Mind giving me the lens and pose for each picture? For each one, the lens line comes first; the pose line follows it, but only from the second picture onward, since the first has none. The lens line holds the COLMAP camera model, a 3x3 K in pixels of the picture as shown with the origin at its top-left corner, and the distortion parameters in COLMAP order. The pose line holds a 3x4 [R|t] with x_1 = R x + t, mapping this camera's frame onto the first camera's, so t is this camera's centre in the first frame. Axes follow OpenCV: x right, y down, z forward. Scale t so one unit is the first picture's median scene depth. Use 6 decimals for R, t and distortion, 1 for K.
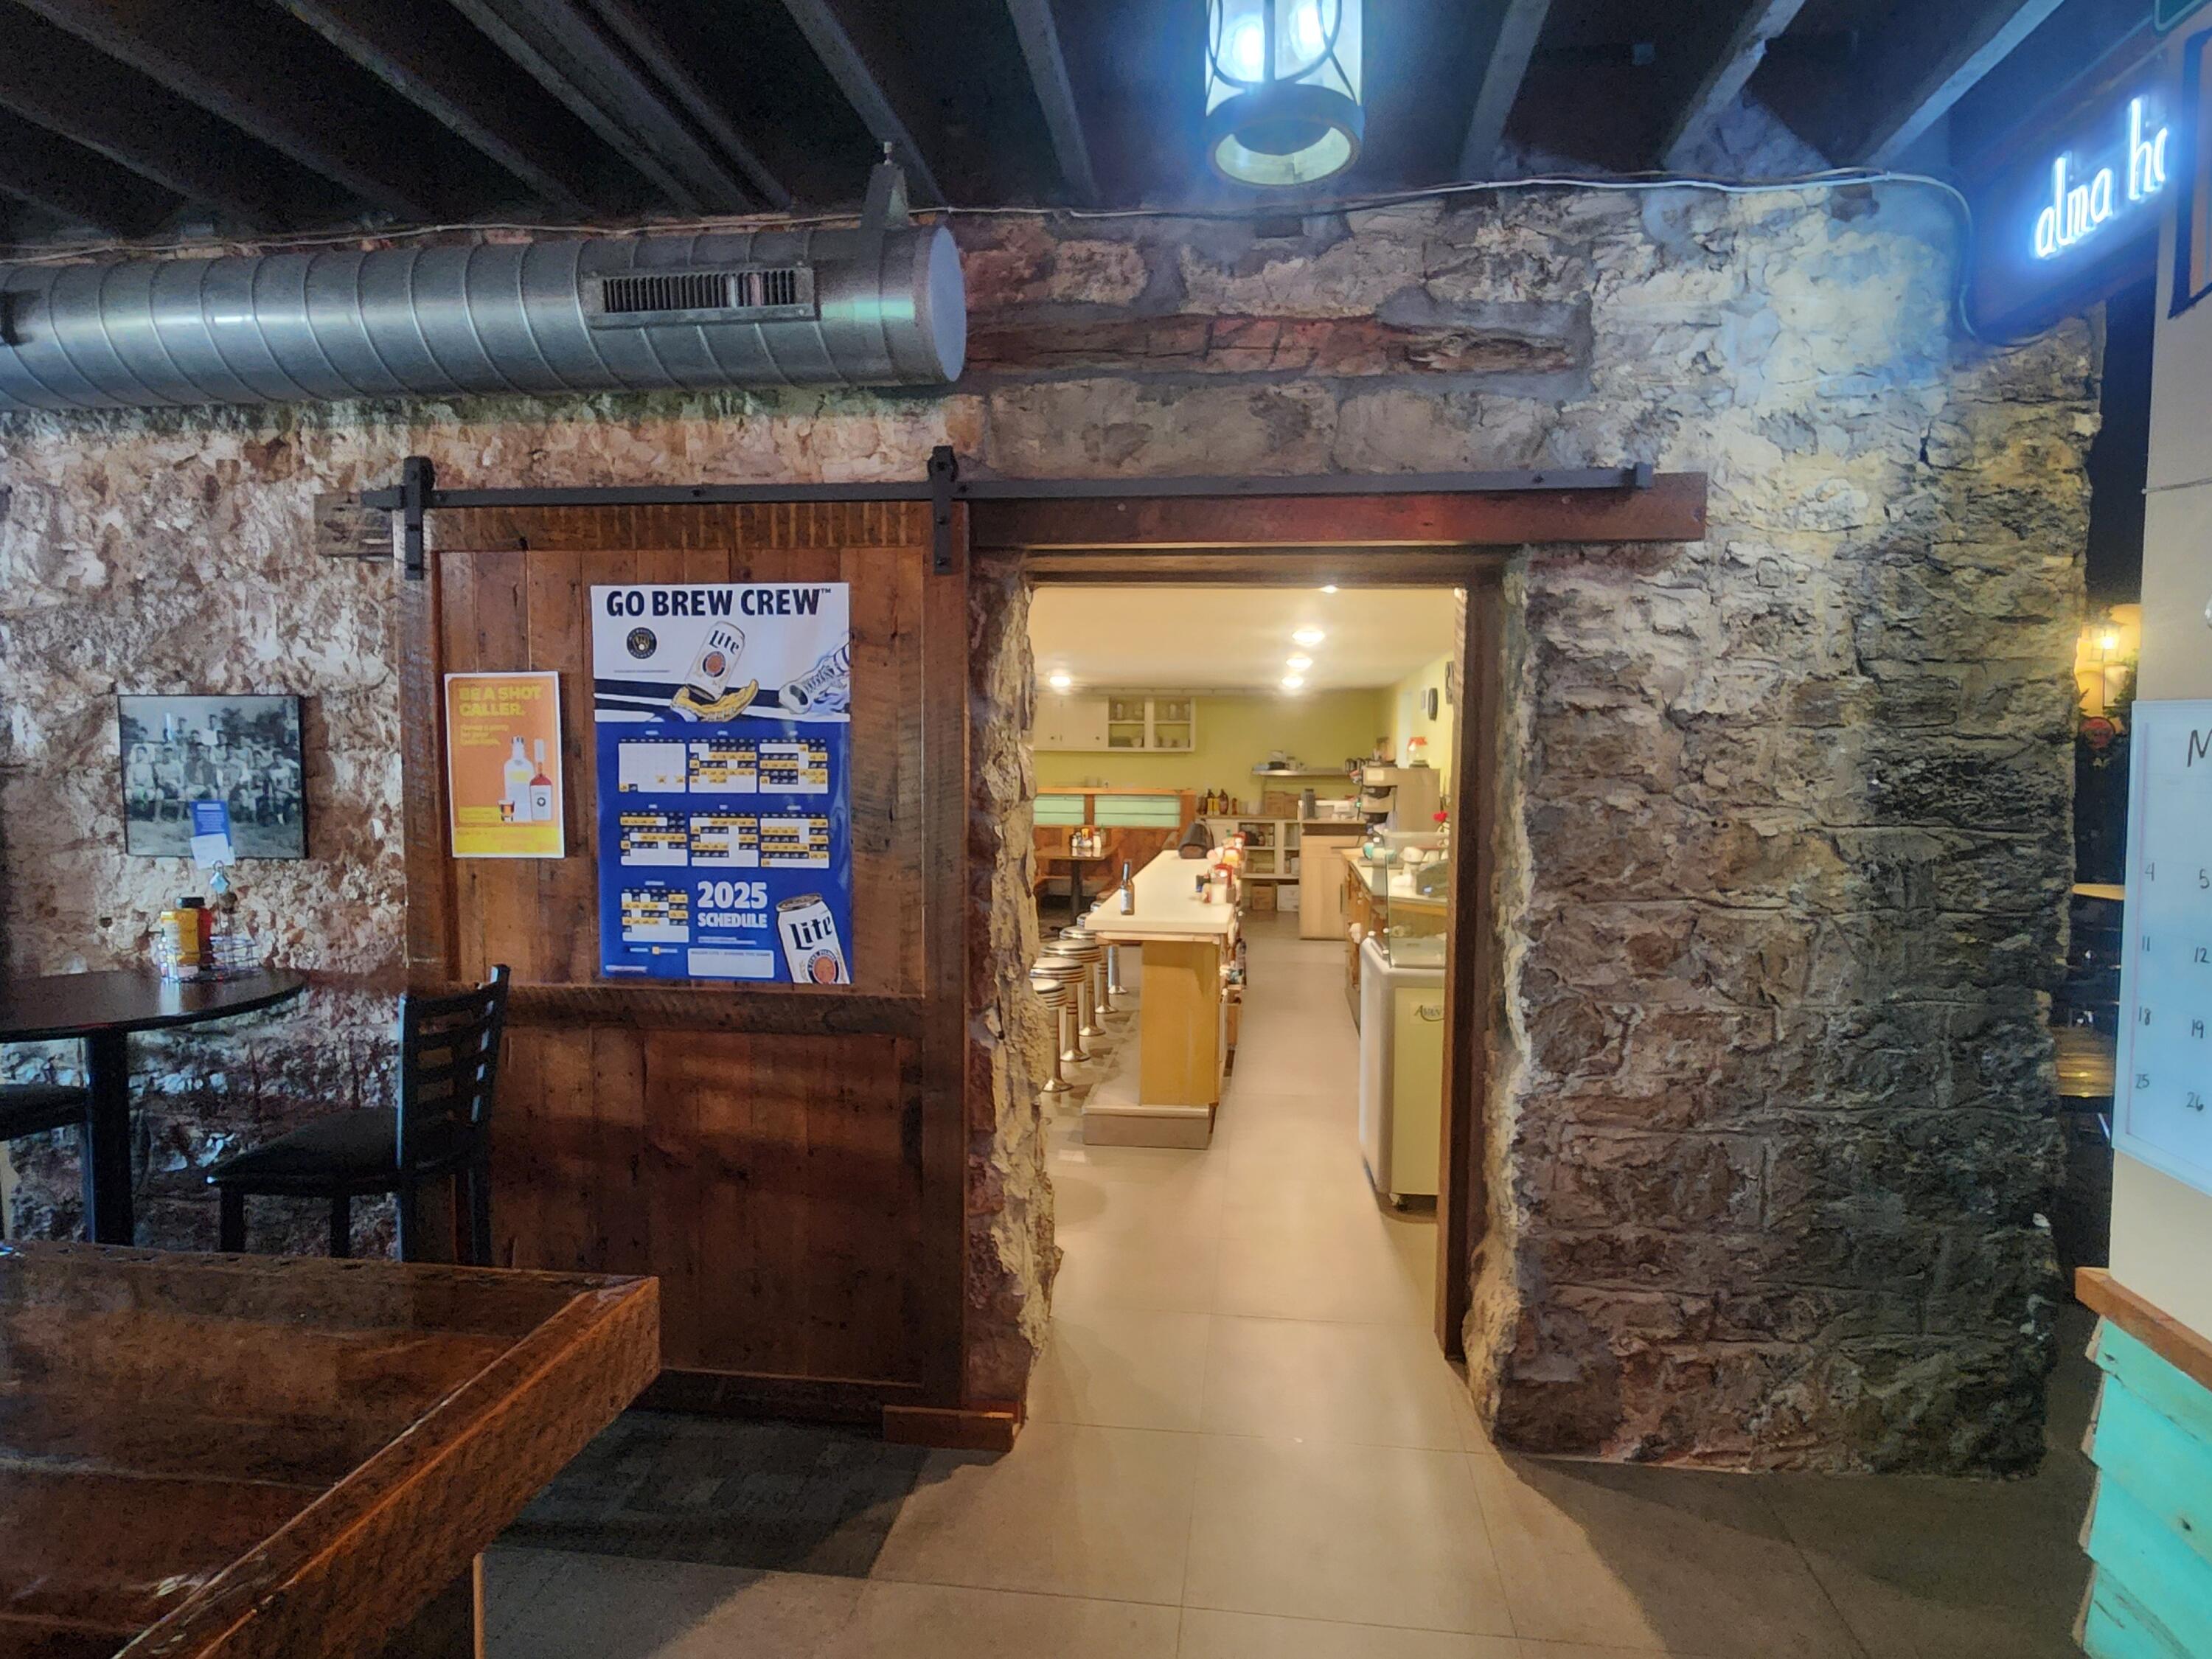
lens RADIAL K [[1266.9, 0, 1114.9], [0, 1266.9, 816.0], [0, 0, 1]] dist [0.002187, -0.003637]
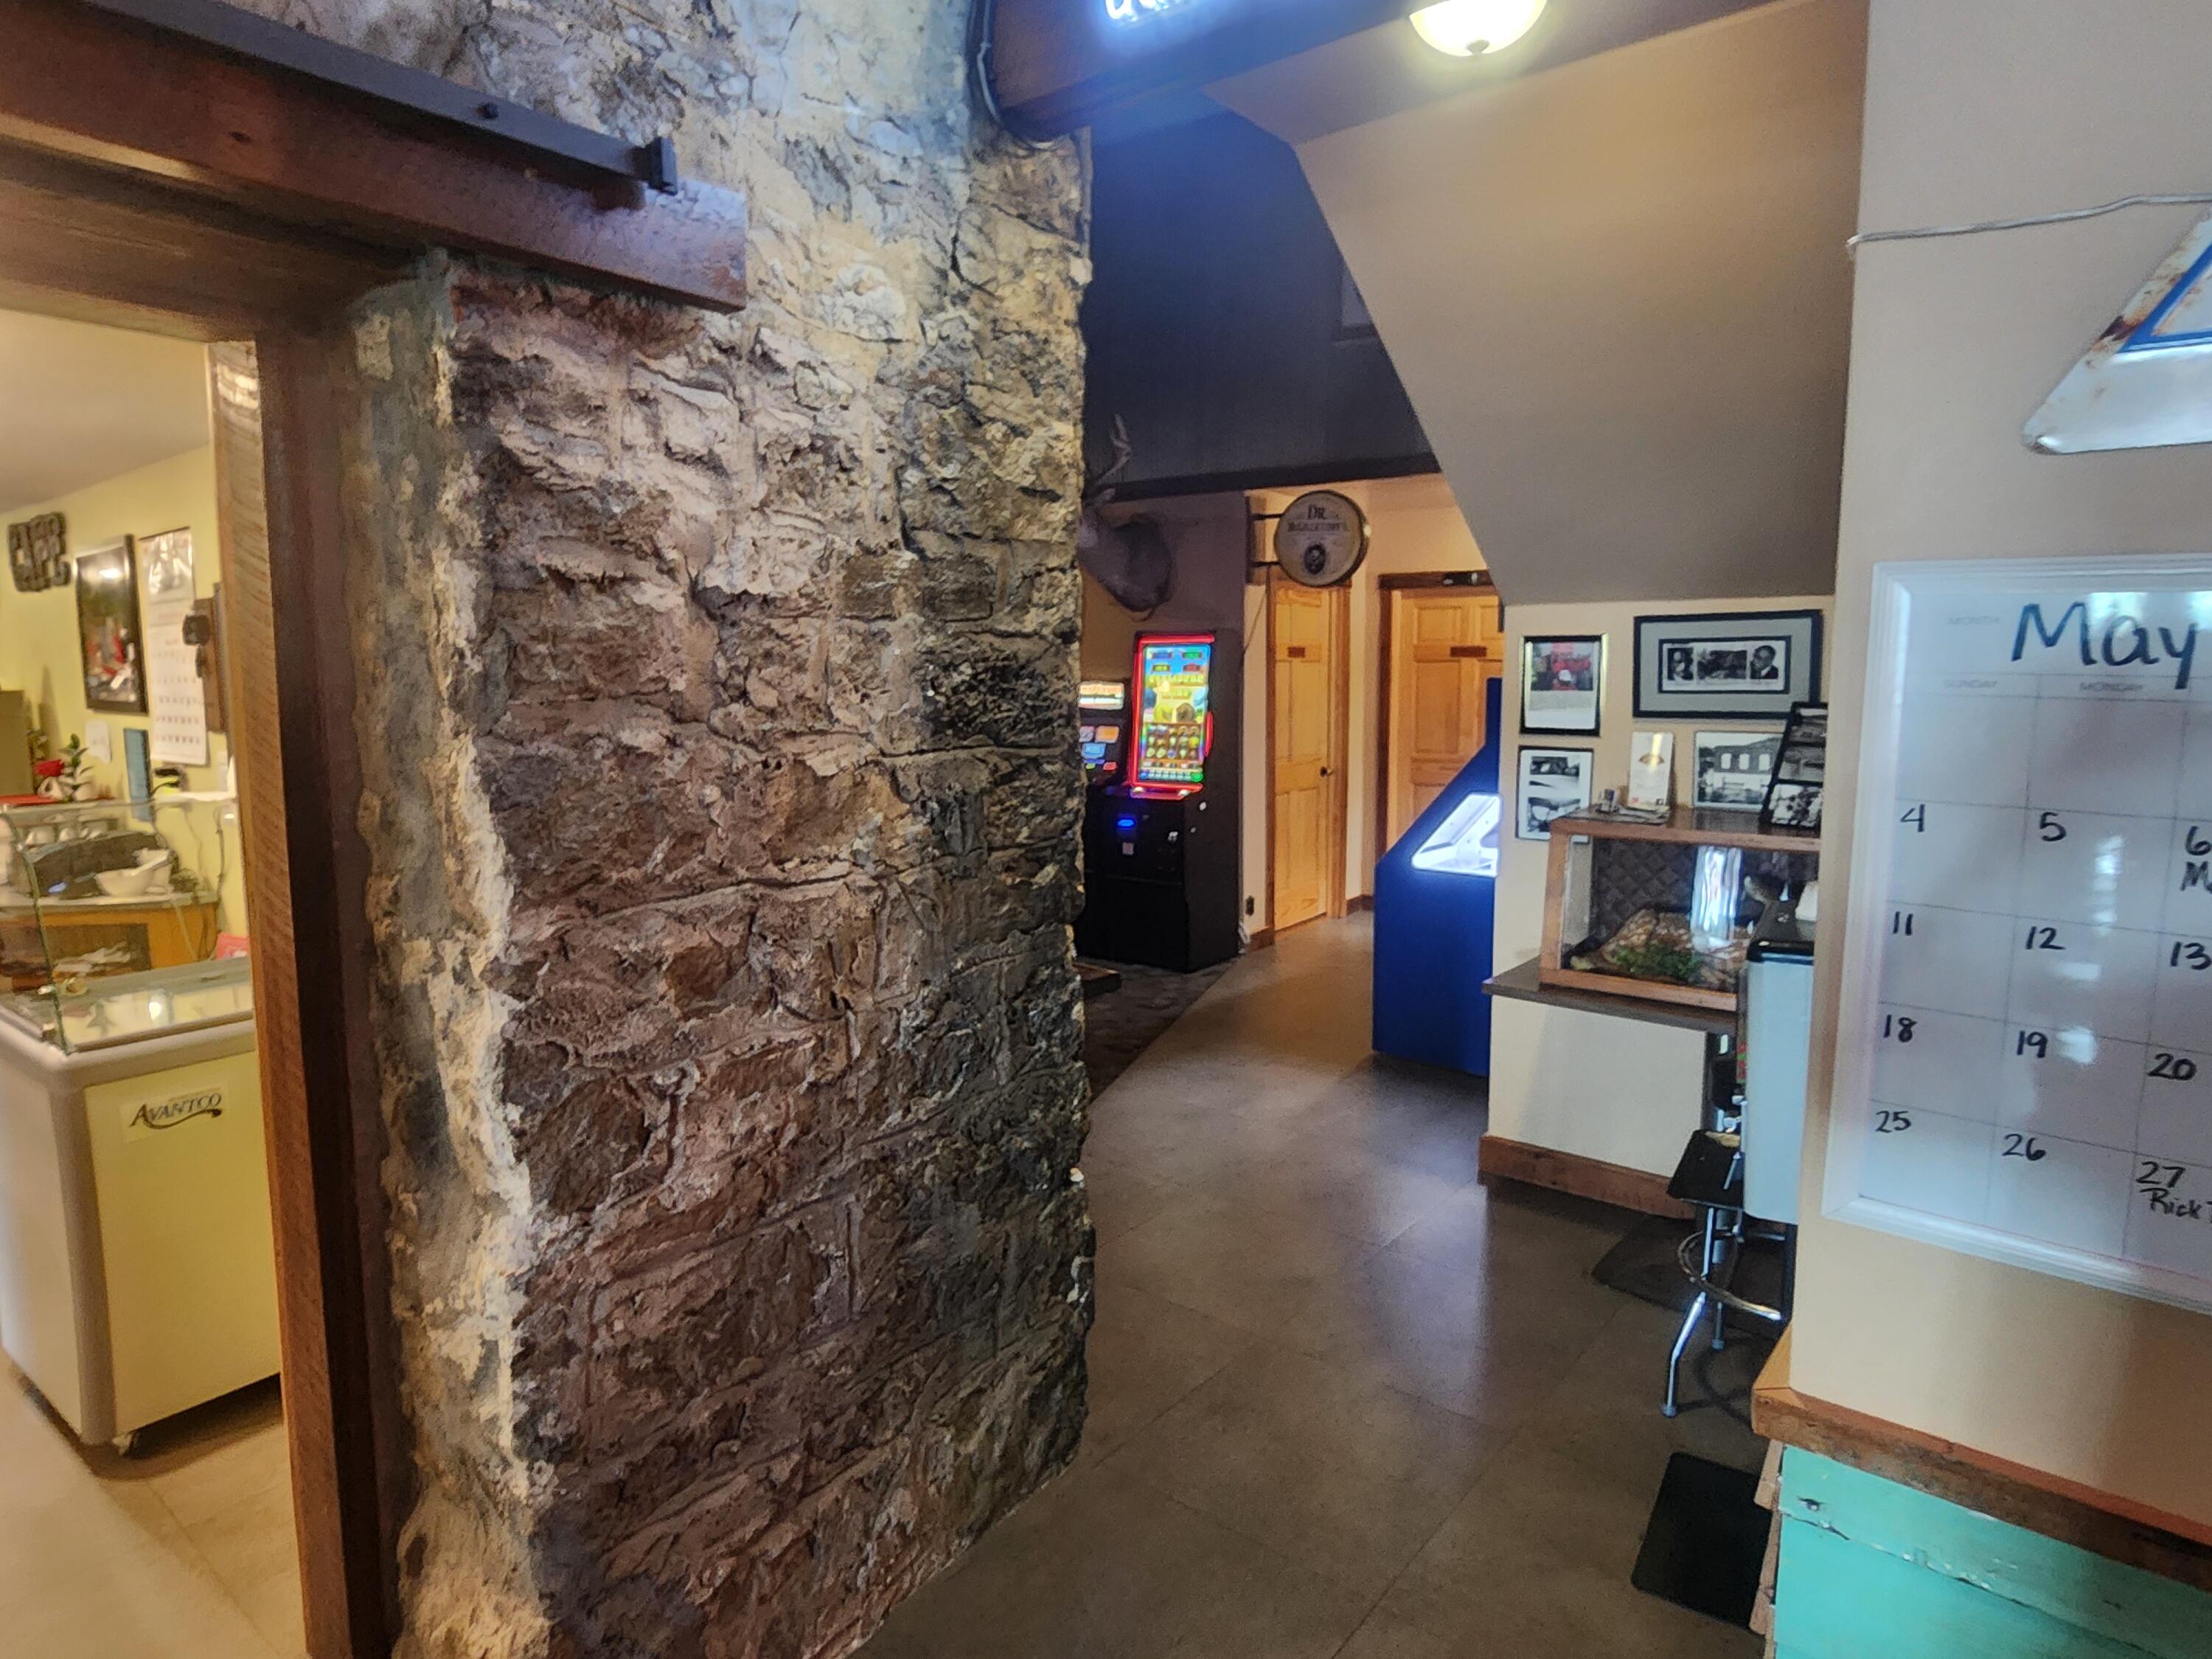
lens RADIAL K [[1266.9, 0, 1103.9], [0, 1266.9, 810.9], [0, 0, 1]] dist [0.002187, -0.003637]
pose [[0.534826, -0.107303, 0.838121, 0.012318], [0.052333, 0.994206, 0.093891, -0.022263], [-0.843340, -0.006354, 0.537343, 0.494688]]
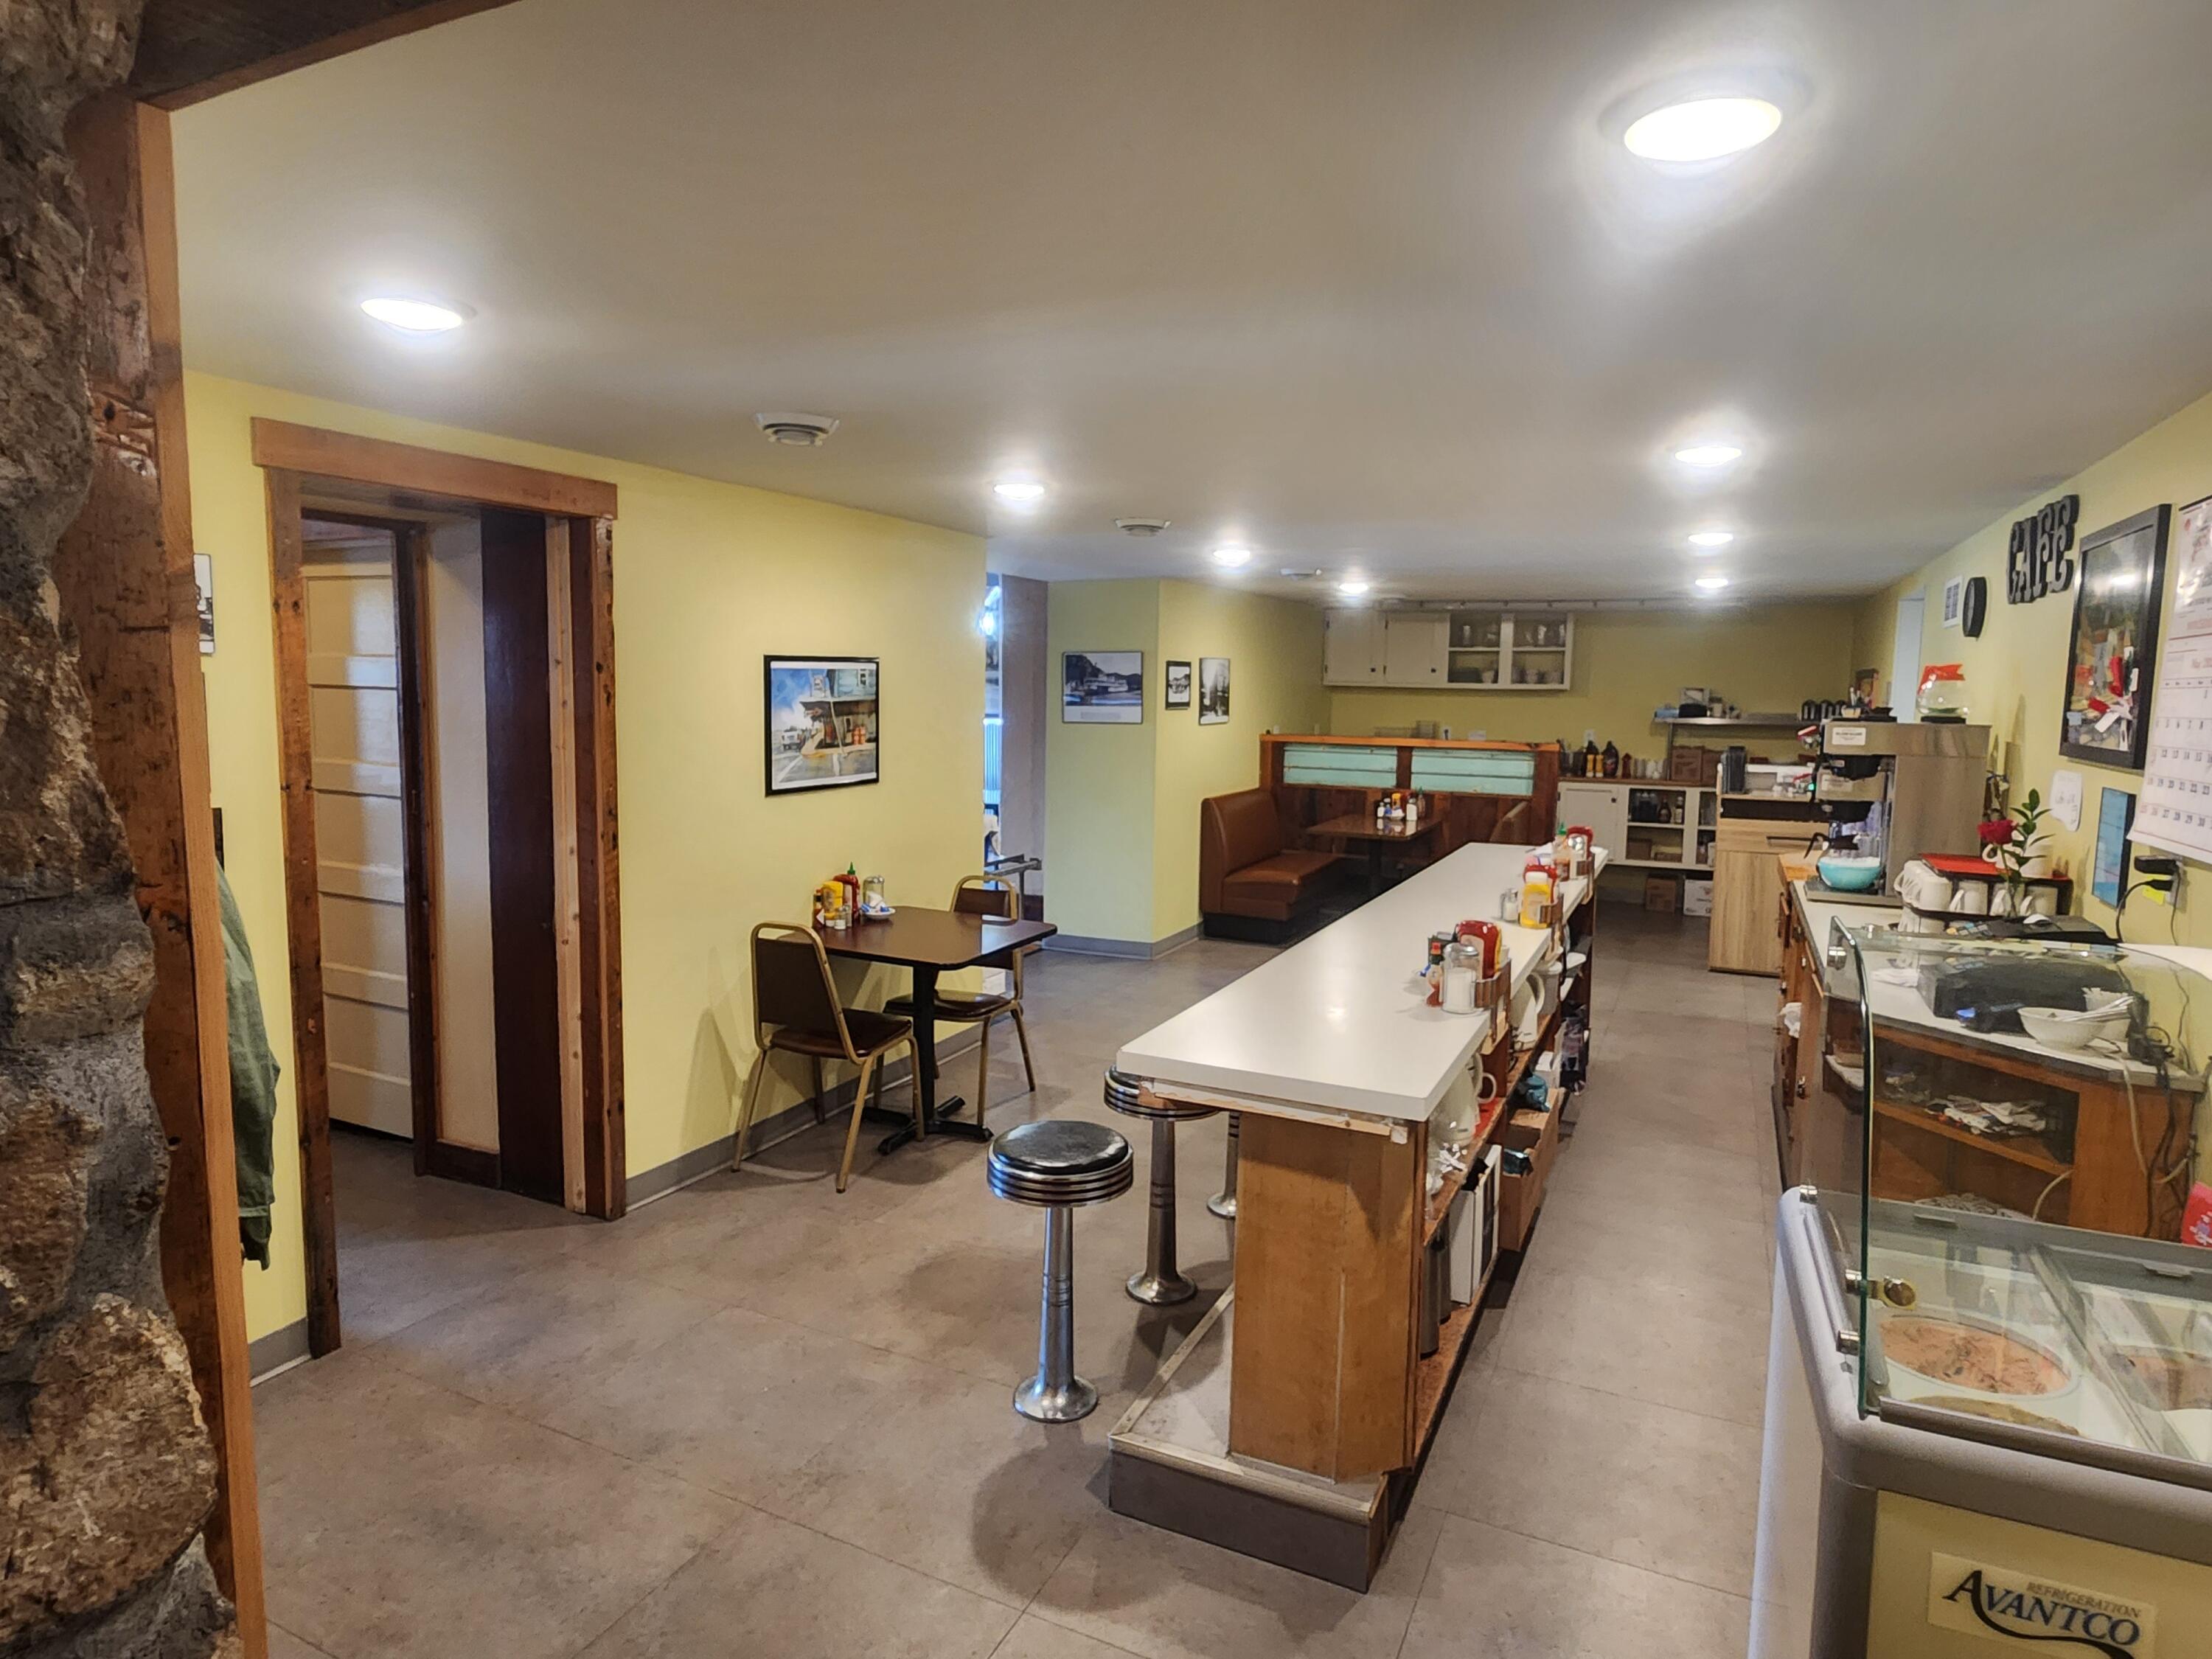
lens RADIAL K [[1266.9, 0, 1106.6], [0, 1266.9, 811.8], [0, 0, 1]] dist [0.002187, -0.003637]
pose [[0.947193, 0.041764, -0.317931, 0.206959], [-0.026761, 0.998319, 0.051412, -0.050392], [0.319544, -0.040189, 0.946719, 1.008814]]
